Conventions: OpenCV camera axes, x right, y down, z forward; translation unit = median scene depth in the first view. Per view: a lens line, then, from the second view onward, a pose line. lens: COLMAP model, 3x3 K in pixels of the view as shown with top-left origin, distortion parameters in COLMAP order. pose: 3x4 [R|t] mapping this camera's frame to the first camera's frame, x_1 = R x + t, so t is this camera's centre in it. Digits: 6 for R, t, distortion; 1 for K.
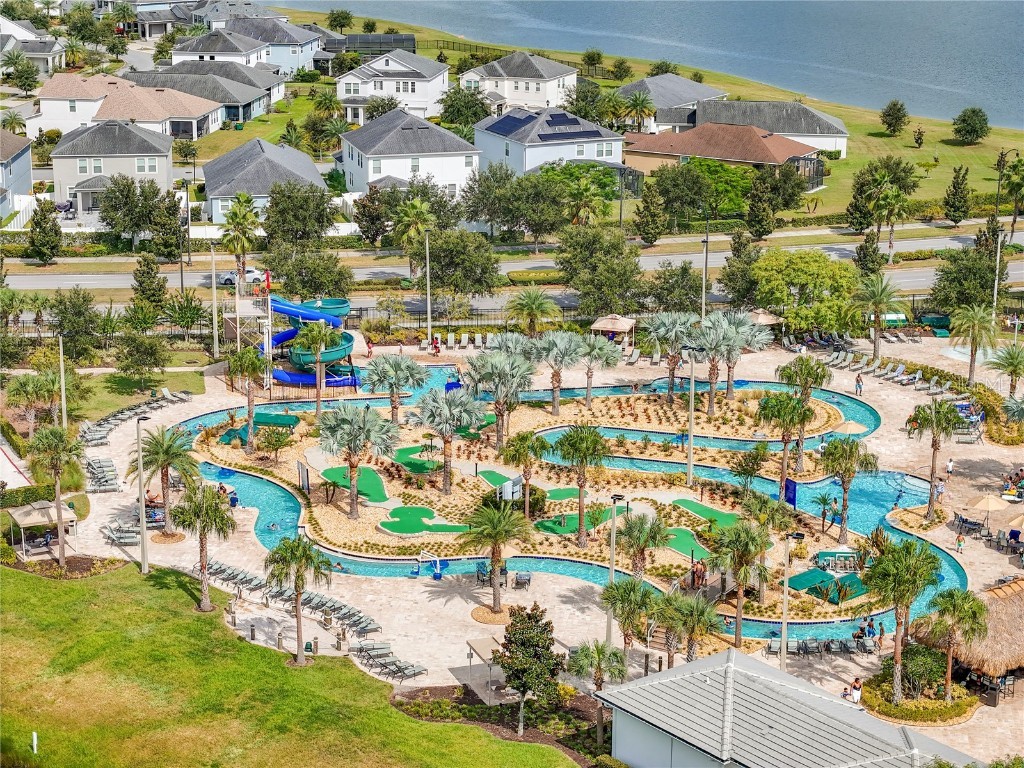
lens RADIAL K [[2067.0, 0, 512.0], [0, 2067.0, 384.0], [0, 0, 1]] dist [-0.236665, 1.203569]
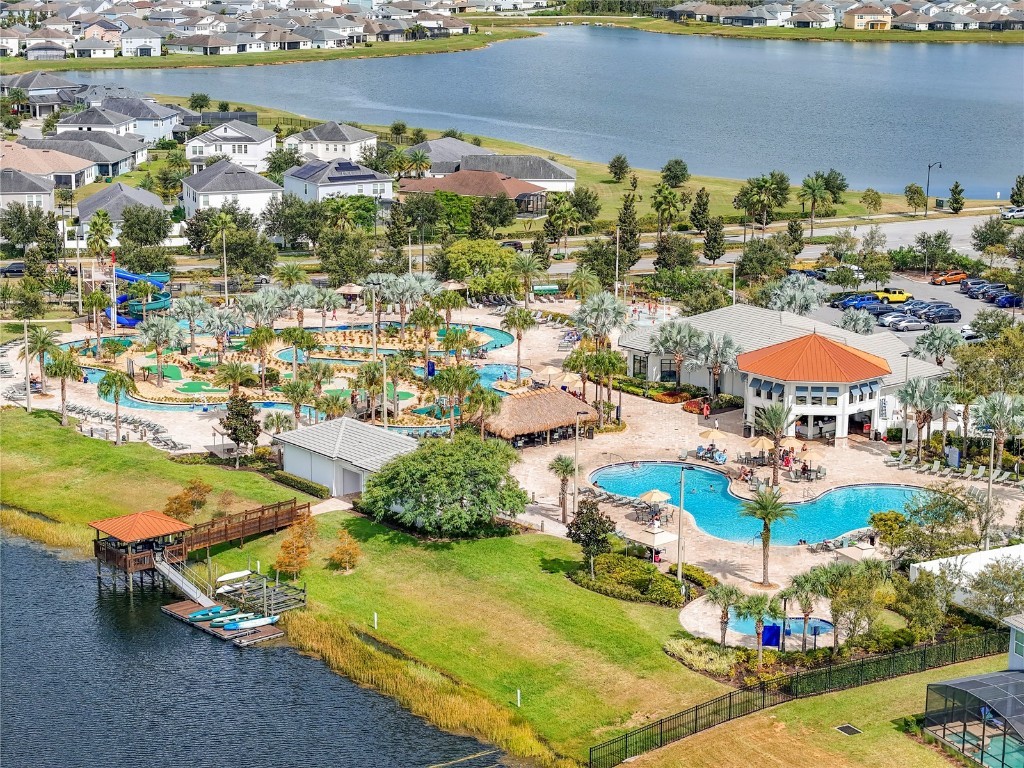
lens RADIAL K [[2067.0, 0, 512.0], [0, 2067.0, 384.0], [0, 0, 1]] dist [-0.236665, 1.203569]
pose [[0.998749, -0.010336, 0.048916, 0.129450], [0.012585, 0.998867, -0.045897, 0.151151], [-0.048386, 0.046455, 0.997748, -0.666801]]
